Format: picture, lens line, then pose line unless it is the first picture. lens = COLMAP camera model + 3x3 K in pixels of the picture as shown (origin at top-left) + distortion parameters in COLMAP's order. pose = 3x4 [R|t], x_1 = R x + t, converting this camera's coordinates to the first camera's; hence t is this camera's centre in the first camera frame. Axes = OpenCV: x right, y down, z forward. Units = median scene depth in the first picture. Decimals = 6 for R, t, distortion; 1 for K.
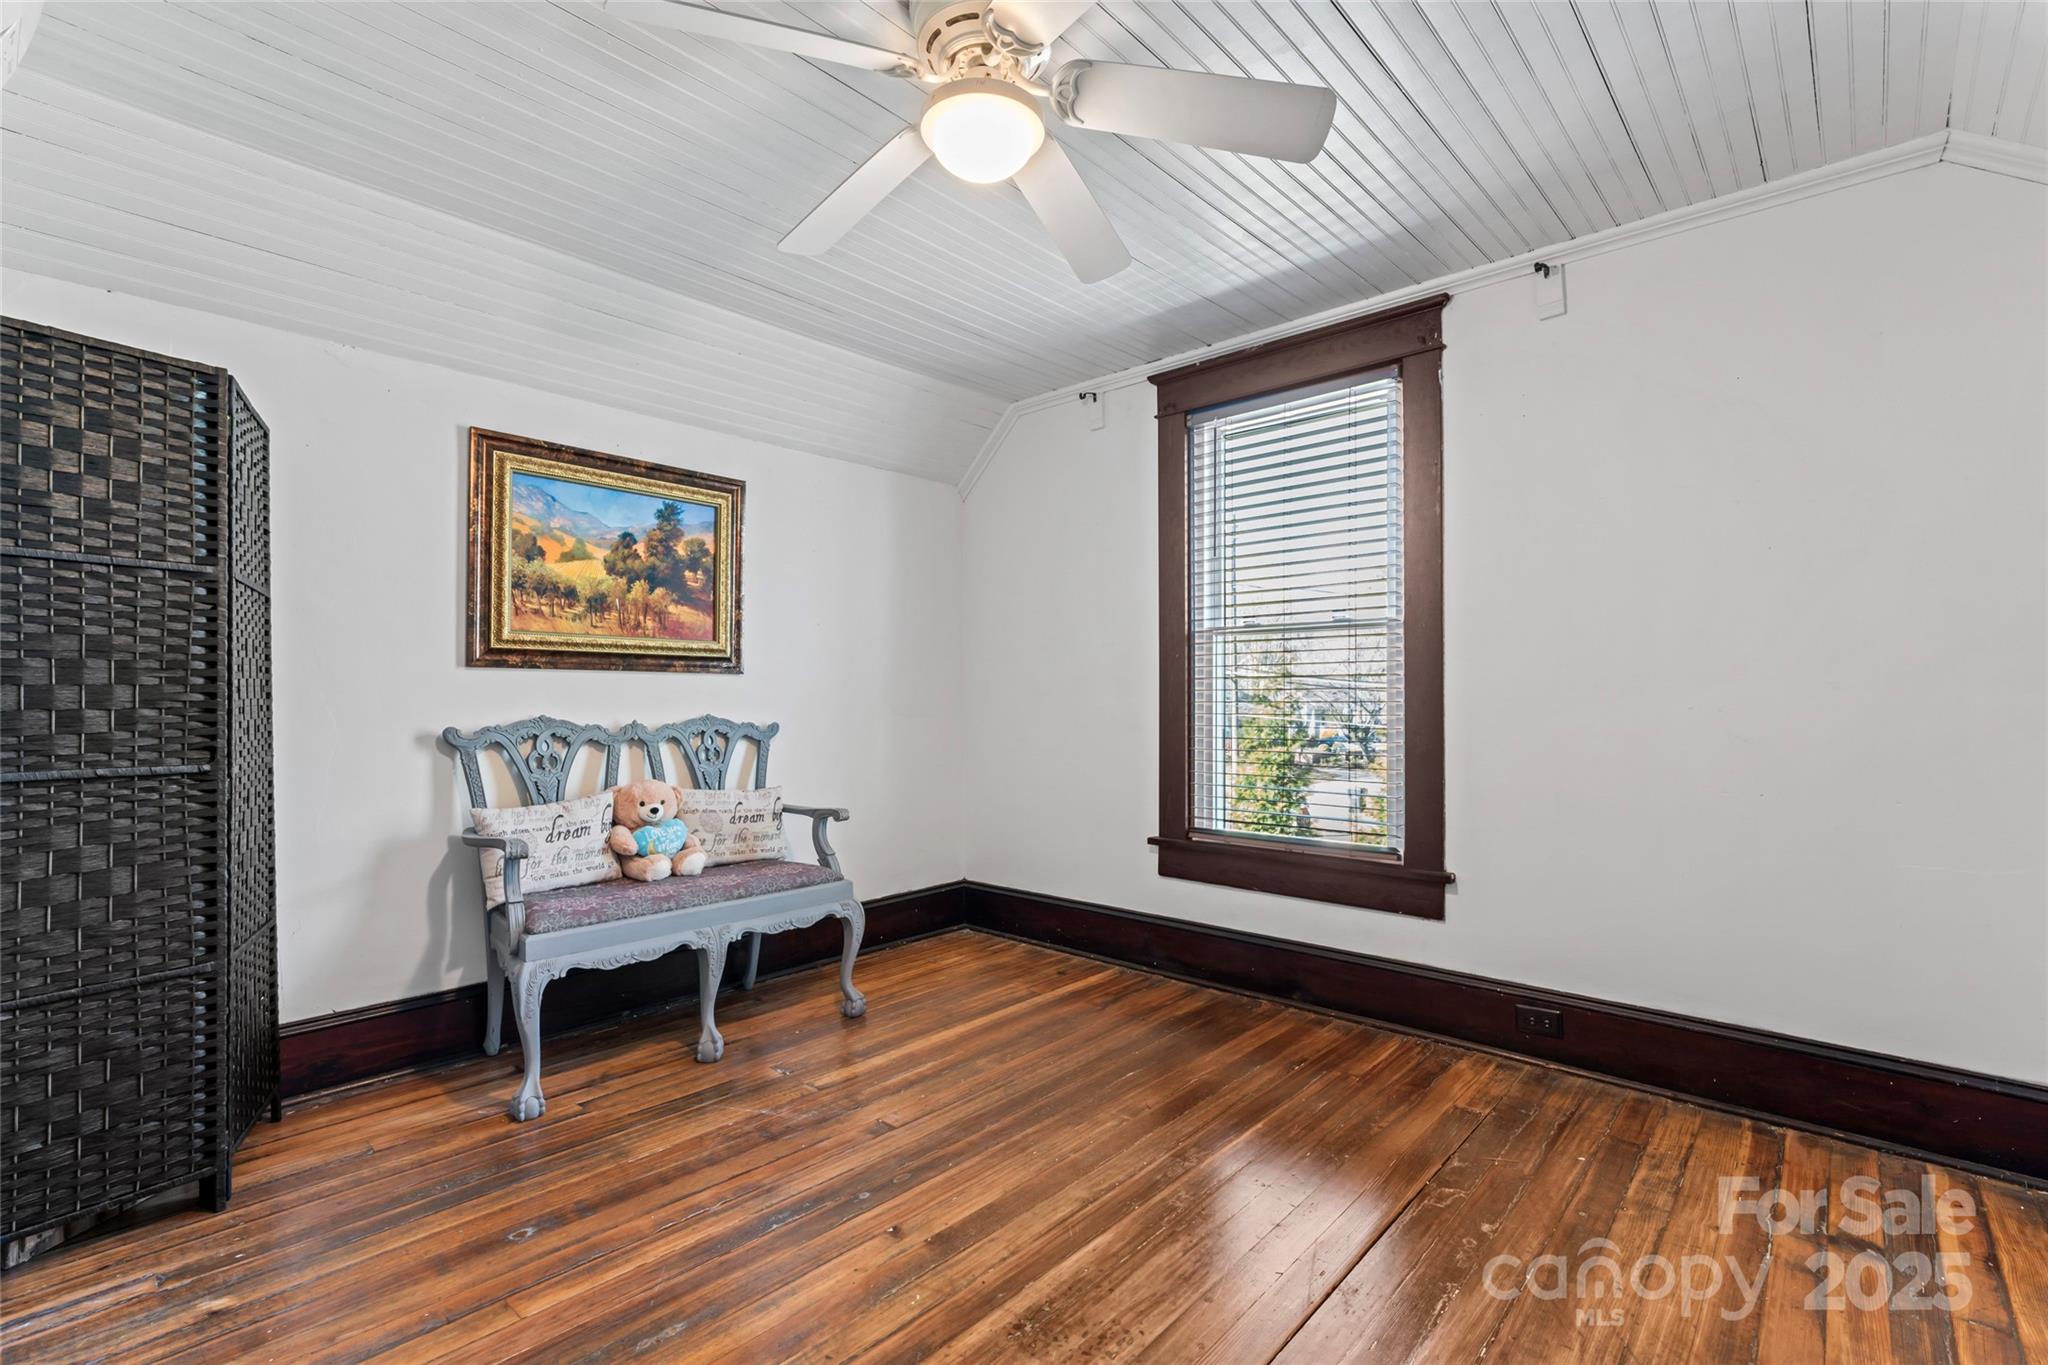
lens RADIAL K [[924.0, 0, 1027.0], [0, 924.0, 687.3], [0, 0, 1]] dist [0.001692, -0.000251]
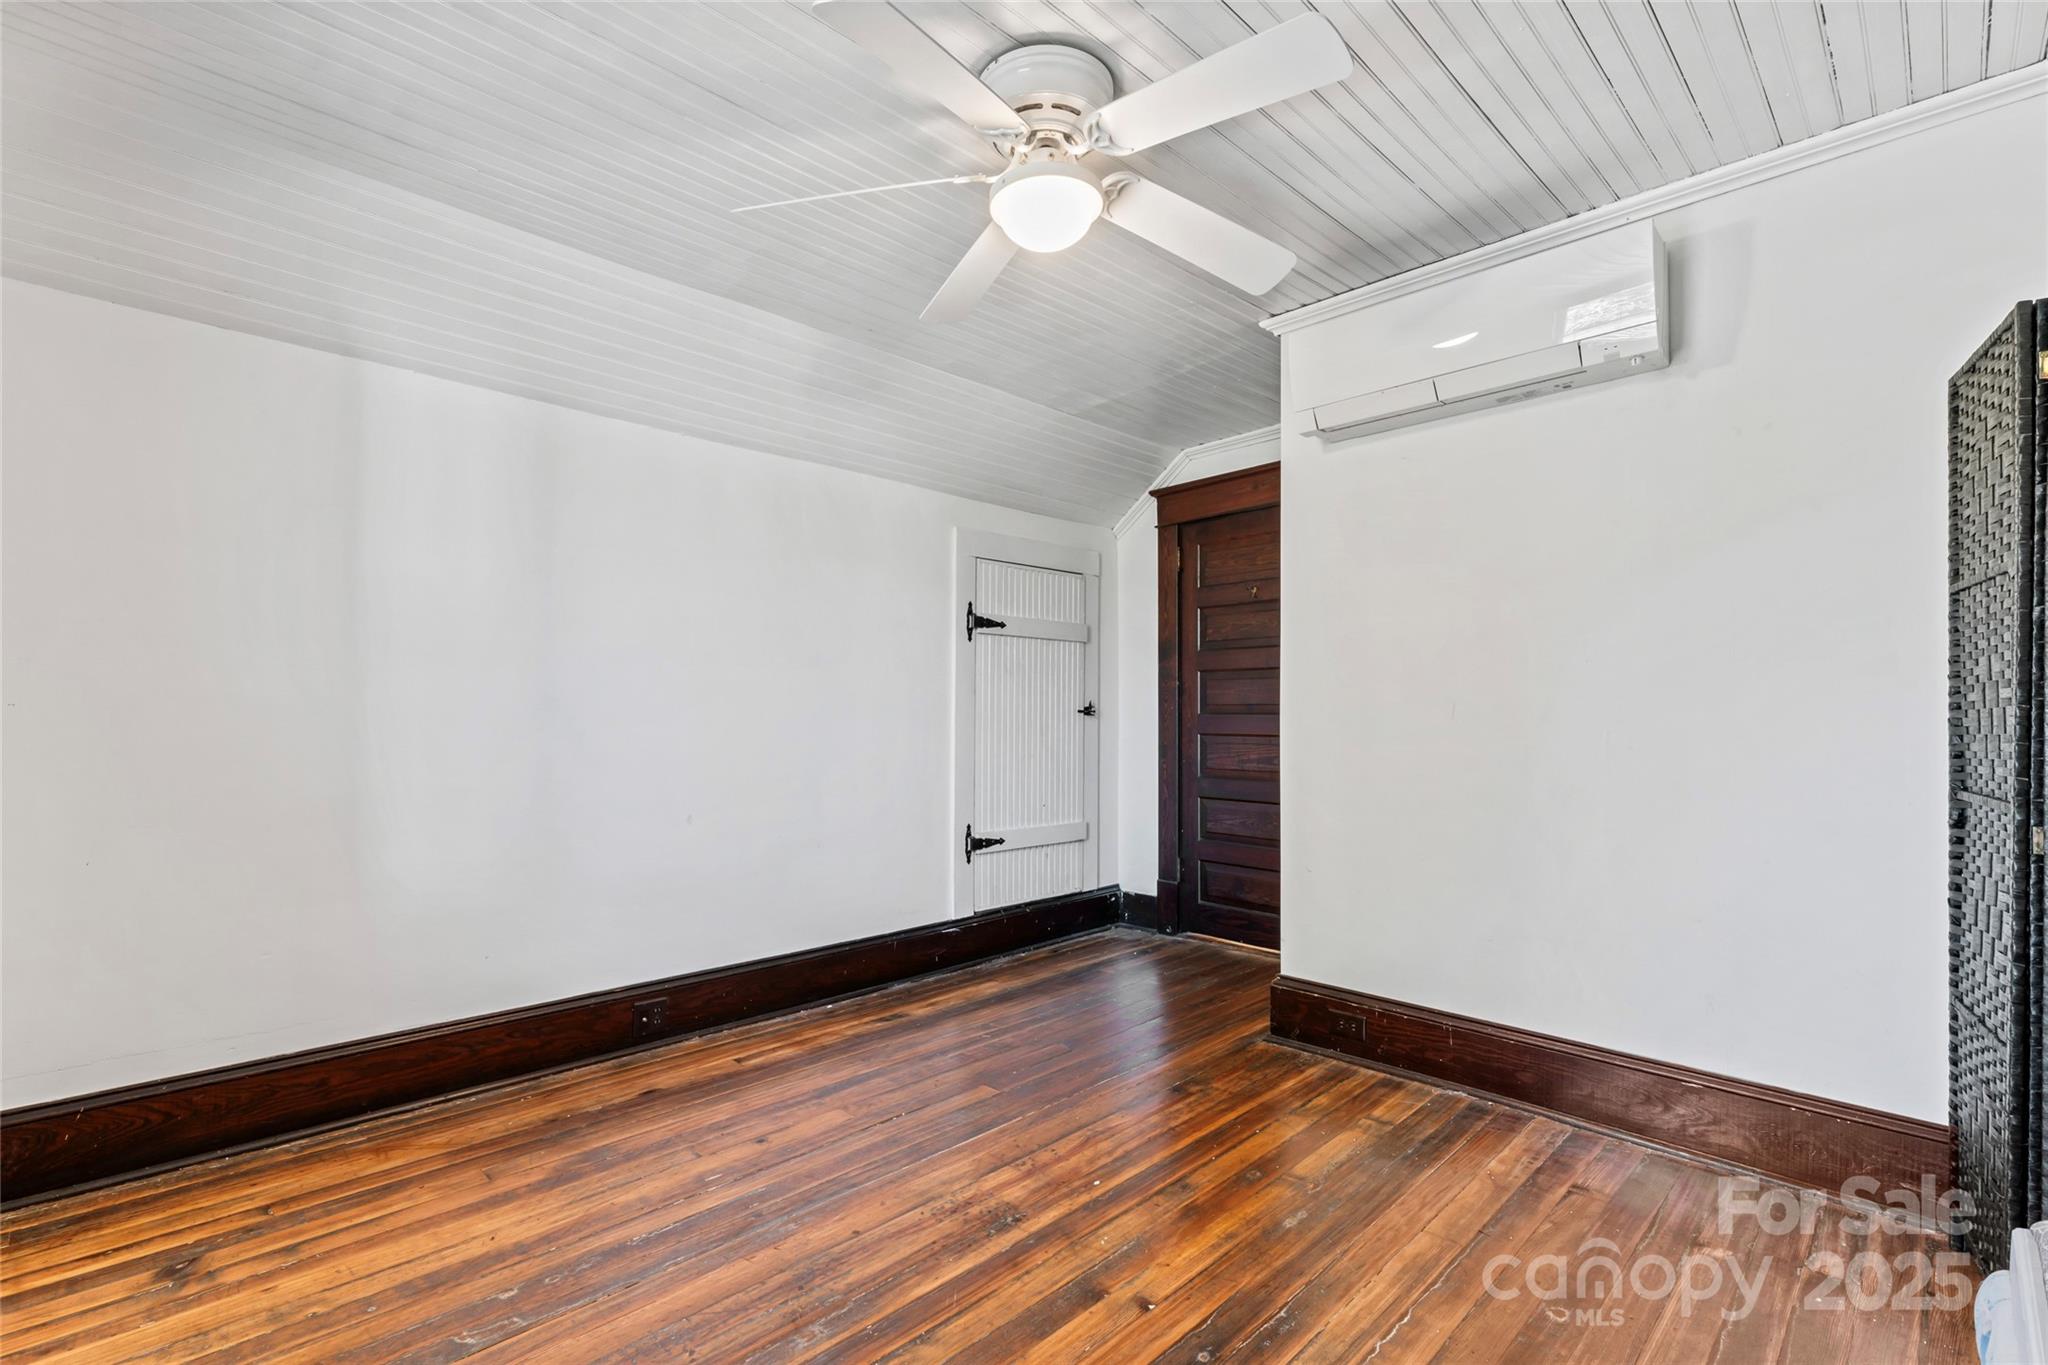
lens RADIAL K [[924.0, 0, 1021.0], [0, 924.0, 694.4], [0, 0, 1]] dist [0.001692, -0.000251]
pose [[-0.998763, 0.005463, 0.049431, -0.073048], [0.004291, 0.999708, -0.023793, 0.004777], [-0.049546, -0.023551, -0.998494, 2.073443]]
